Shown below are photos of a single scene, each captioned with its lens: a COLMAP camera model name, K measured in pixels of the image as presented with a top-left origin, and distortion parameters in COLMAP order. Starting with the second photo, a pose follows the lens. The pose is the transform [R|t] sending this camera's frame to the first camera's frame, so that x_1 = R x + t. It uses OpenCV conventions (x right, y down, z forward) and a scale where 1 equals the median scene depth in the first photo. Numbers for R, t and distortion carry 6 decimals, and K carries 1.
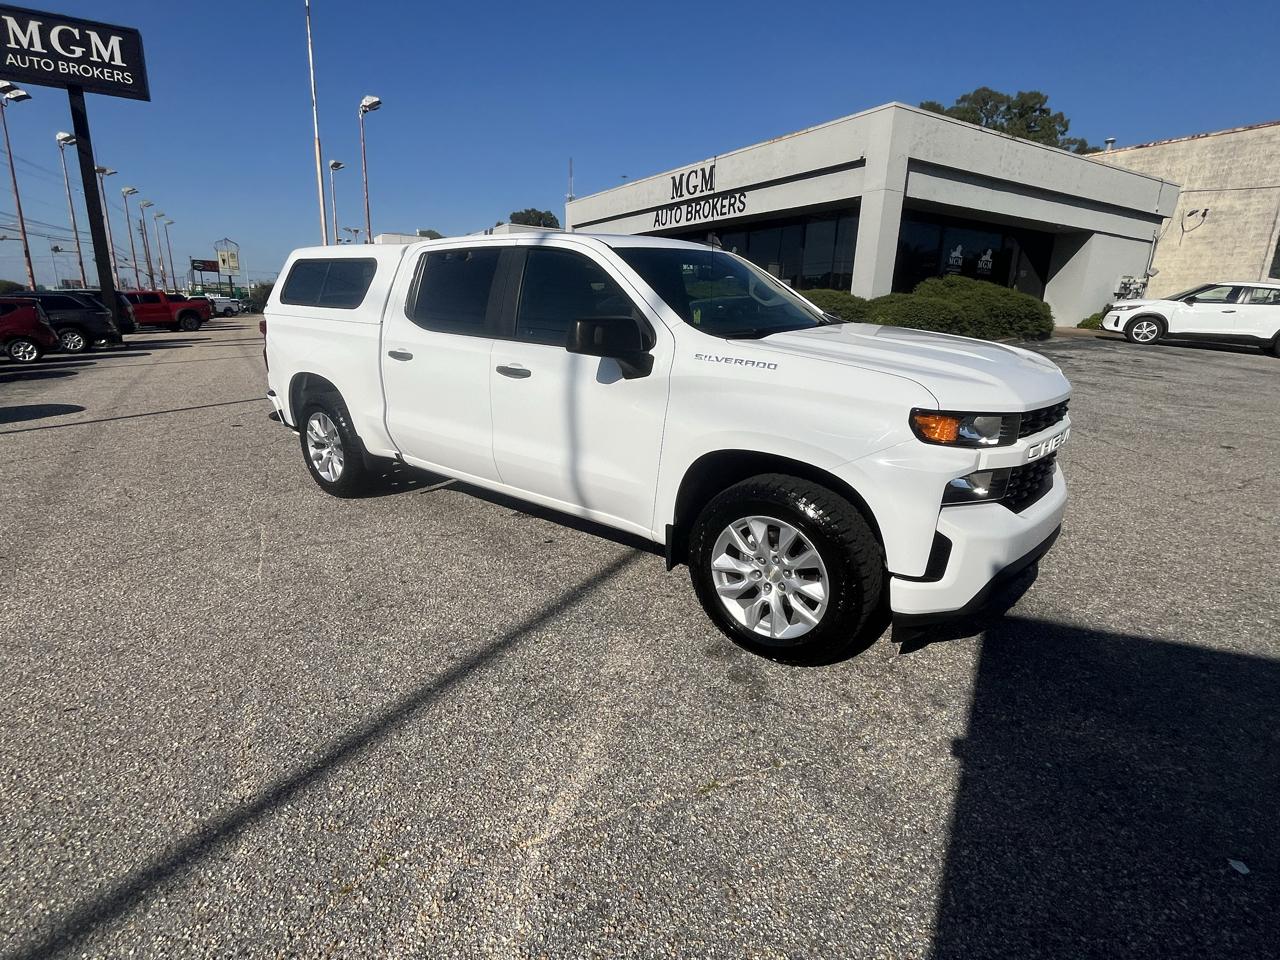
lens RADIAL K [[631.7, 0, 636.2], [0, 631.7, 473.1], [0, 0, 1]] dist [-0.002512, -0.000230]
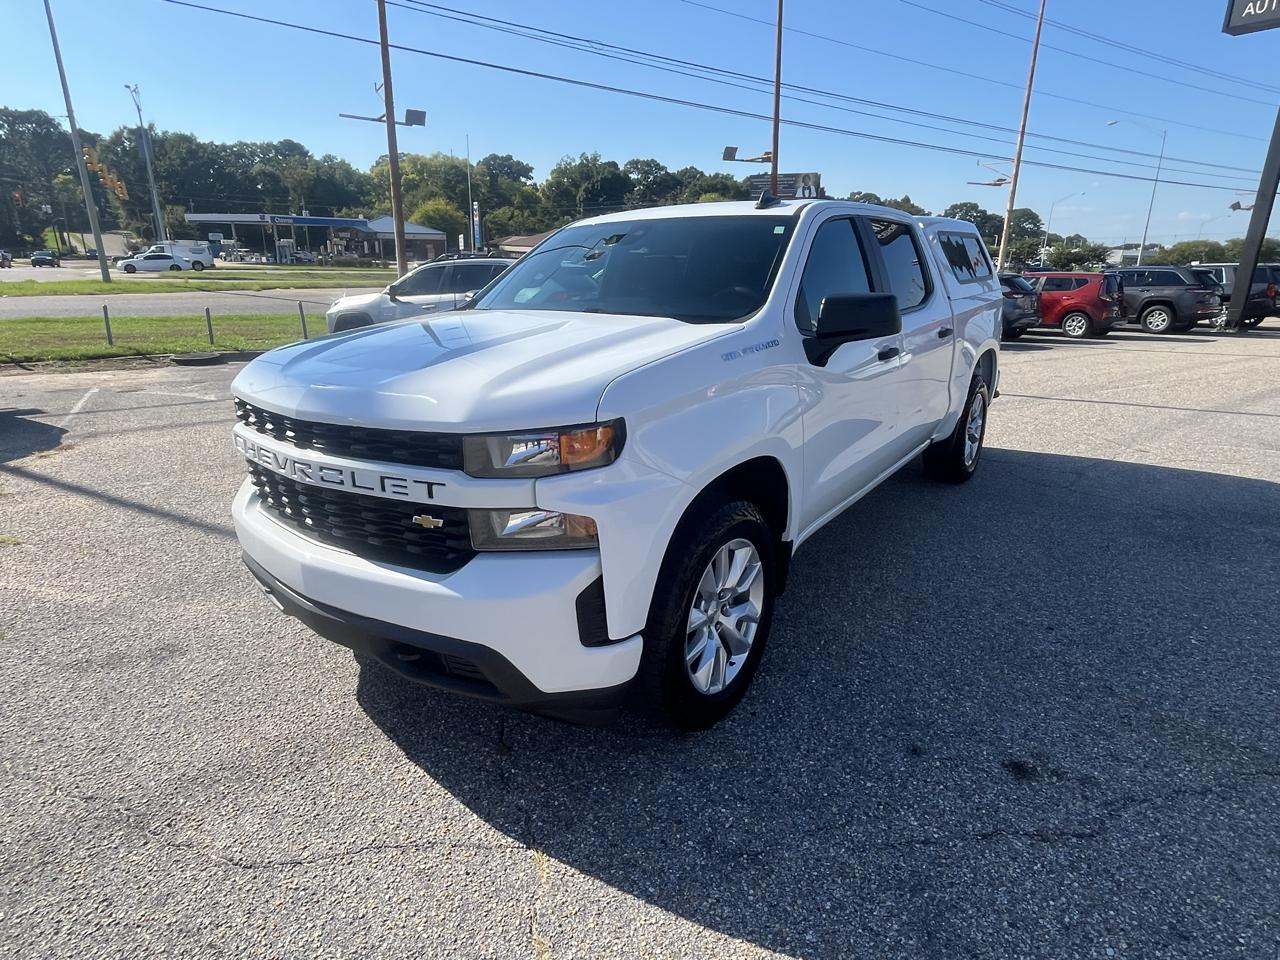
lens RADIAL K [[725.3, 0, 637.9], [0, 725.3, 476.0], [0, 0, 1]] dist [-0.002779, -0.000669]
pose [[0.008806, 0.272110, -0.962226, 0.178245], [-0.268745, 0.927504, 0.259831, -0.069725], [0.963171, 0.256305, 0.081296, 0.244068]]
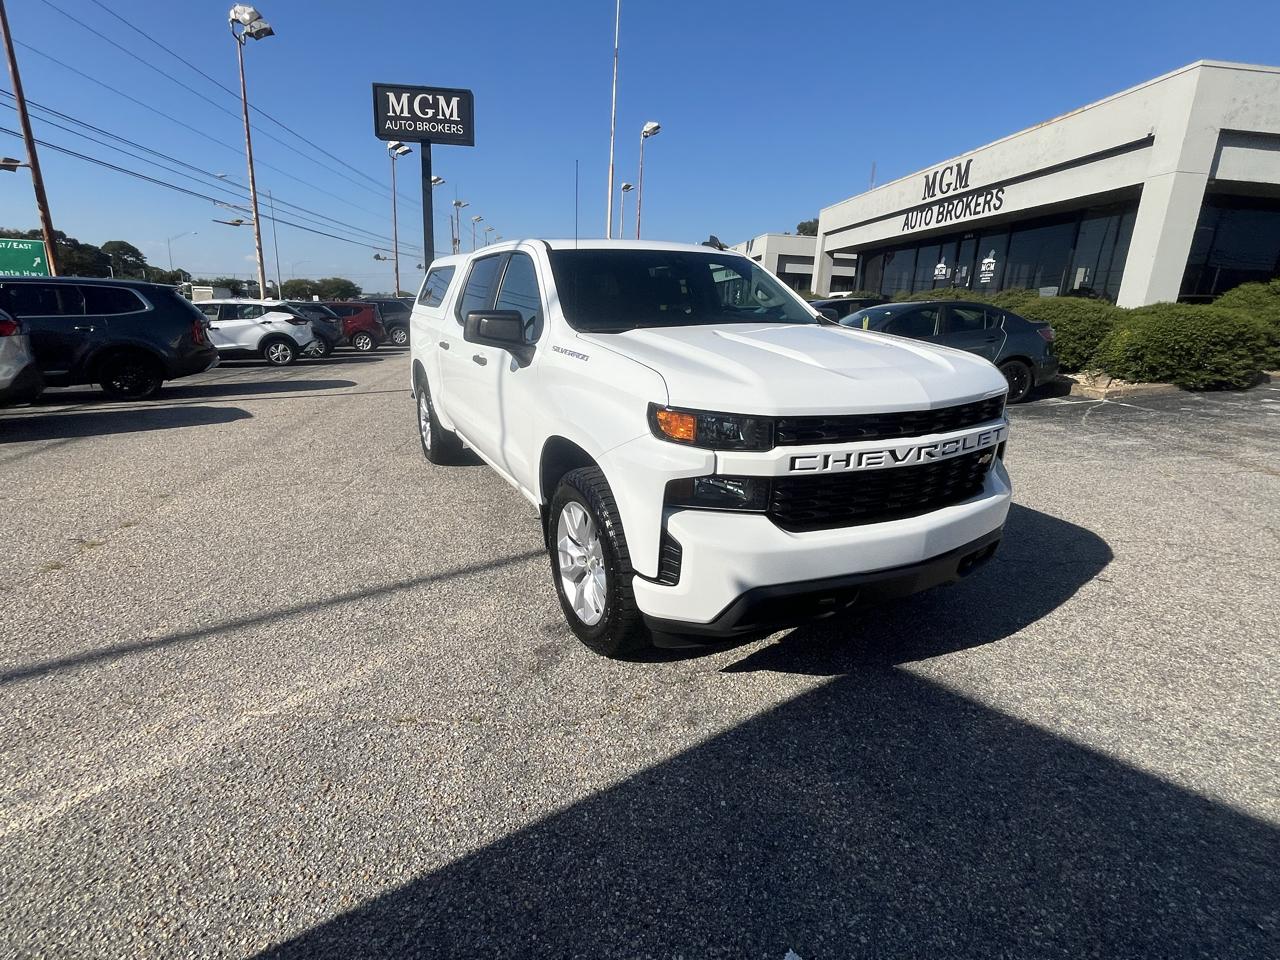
lens RADIAL K [[631.7, 0, 637.6], [0, 631.7, 473.9], [0, 0, 1]] dist [-0.002512, -0.000230]
pose [[0.909859, 0.112941, -0.399250, 0.103238], [-0.118448, 0.992900, 0.010943, -0.000243], [0.397651, 0.037334, 0.916777, 0.012578]]
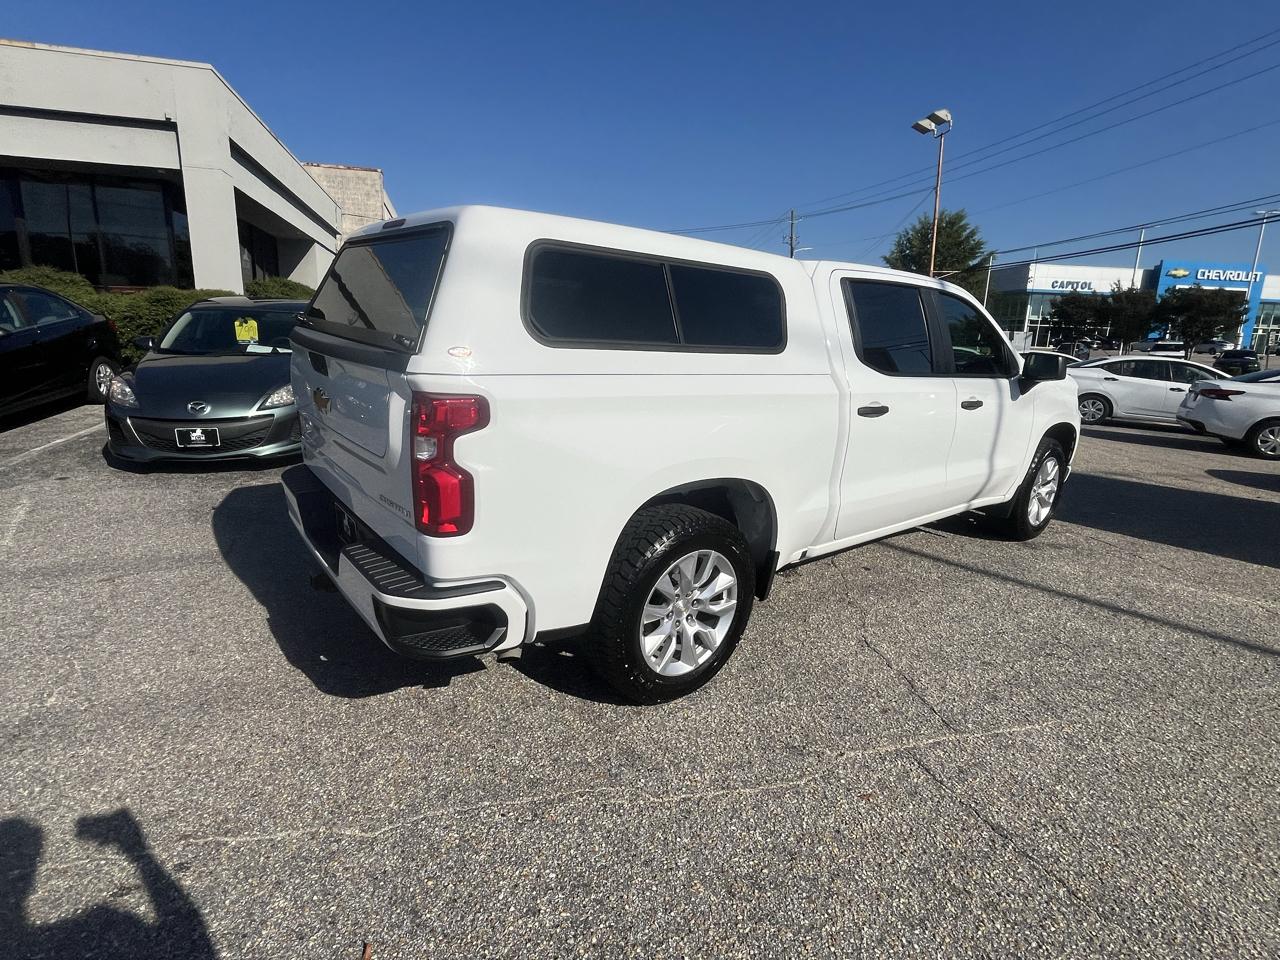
lens RADIAL K [[631.7, 0, 635.5], [0, 631.7, 474.6], [0, 0, 1]] dist [-0.002512, -0.000230]
pose [[0.240394, -0.233089, 0.942274, -0.266397], [0.221767, 0.958255, 0.180464, -0.070518], [-0.945003, 0.165583, 0.282050, 0.238109]]
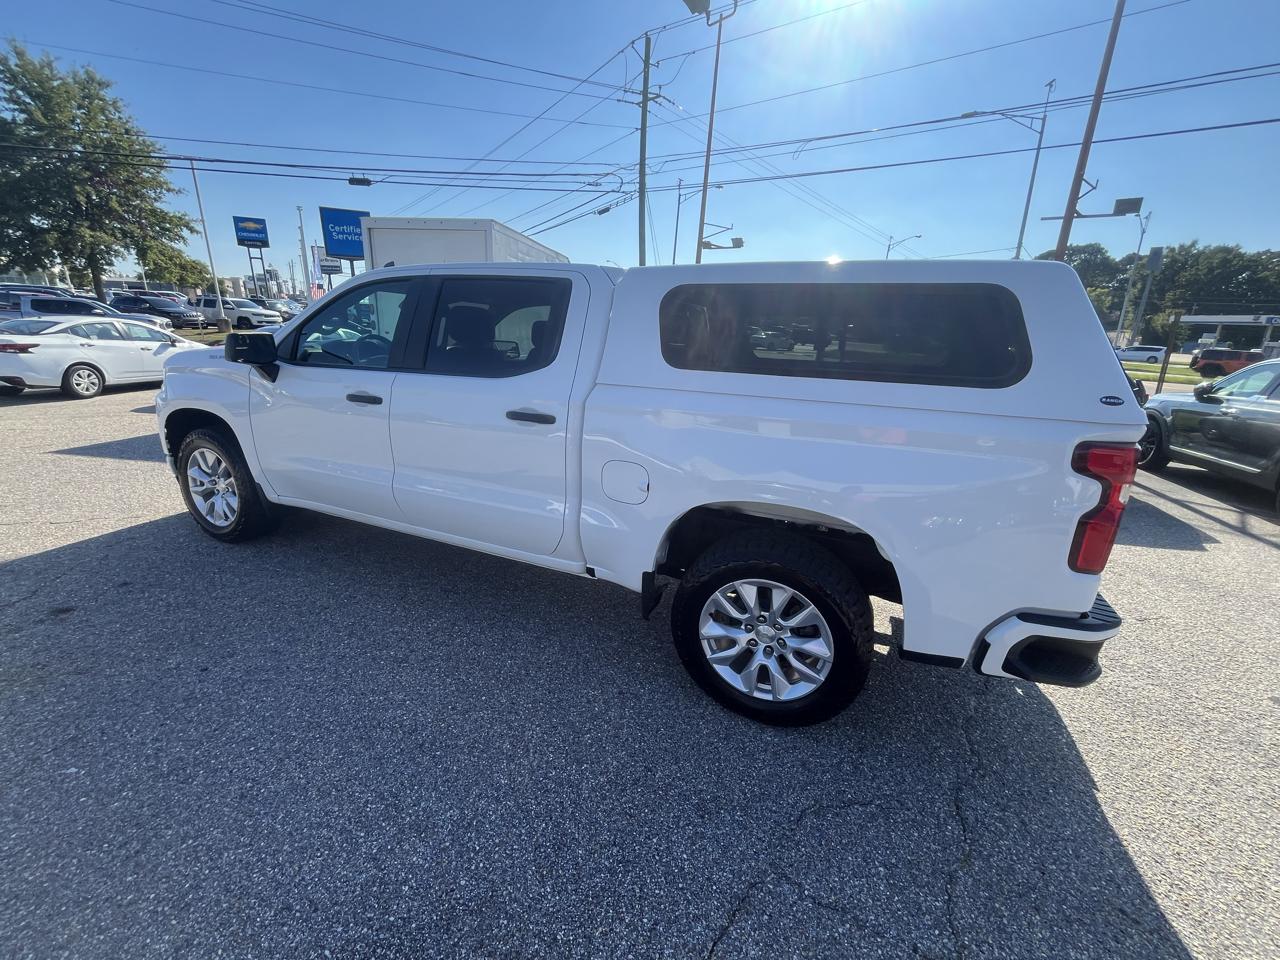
lens RADIAL K [[519.0, 0, 637.6], [0, 519.0, 477.1], [0, 0, 1]] dist [-0.003960, 0.000635]
pose [[-0.973723, 0.003269, -0.227713, -0.061531], [-0.116741, 0.851365, 0.511419, -0.136169], [0.195538, 0.524564, -0.828612, 0.471982]]
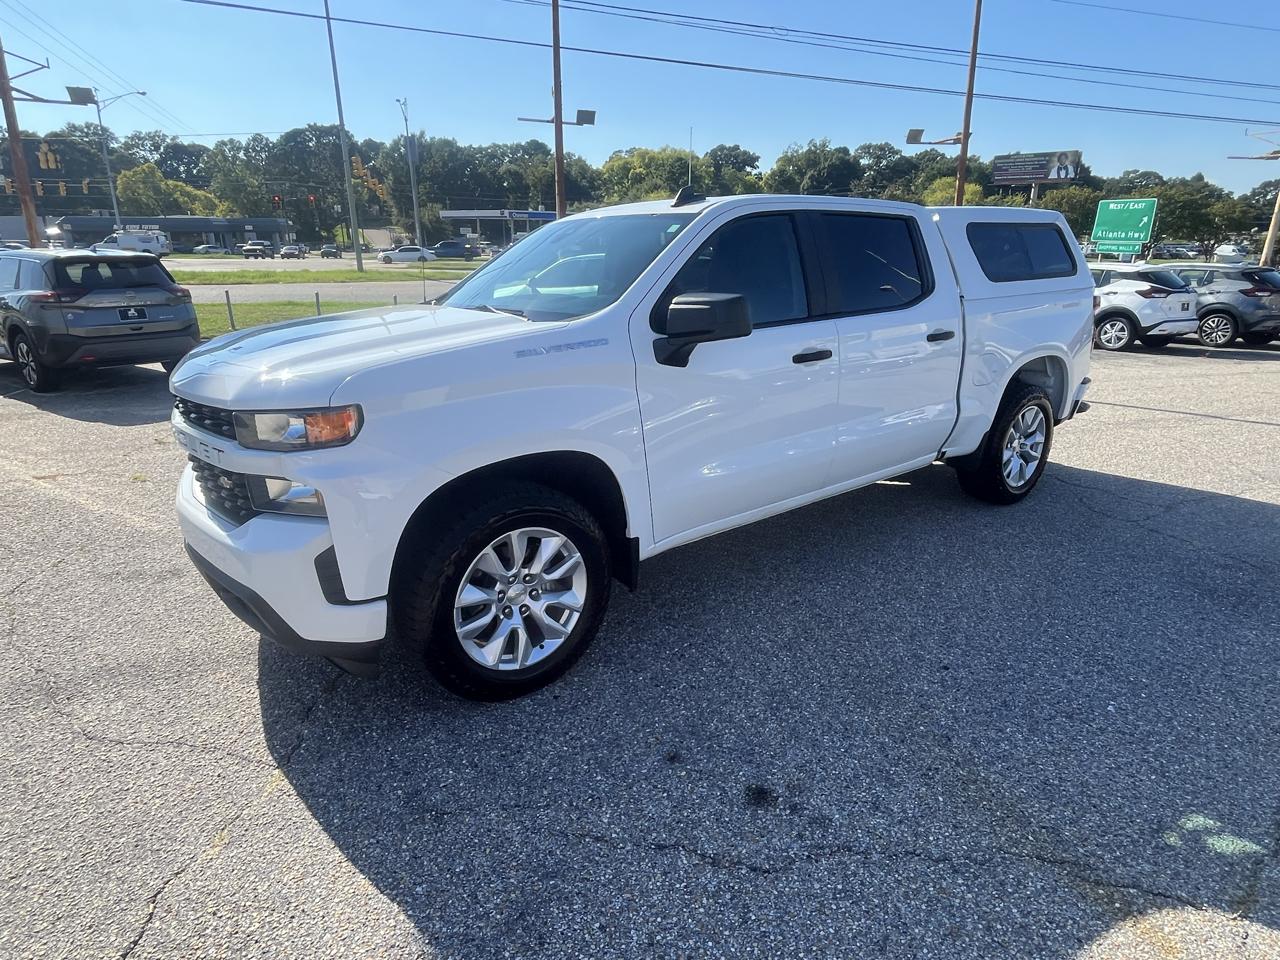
lens RADIAL K [[725.3, 0, 634.0], [0, 725.3, 477.0], [0, 0, 1]] dist [-0.002779, -0.000669]
pose [[-0.283818, 0.273413, -0.919072, 0.173659], [-0.257314, 0.901614, 0.347680, -0.092523], [0.923708, 0.335168, -0.185541, 0.318740]]
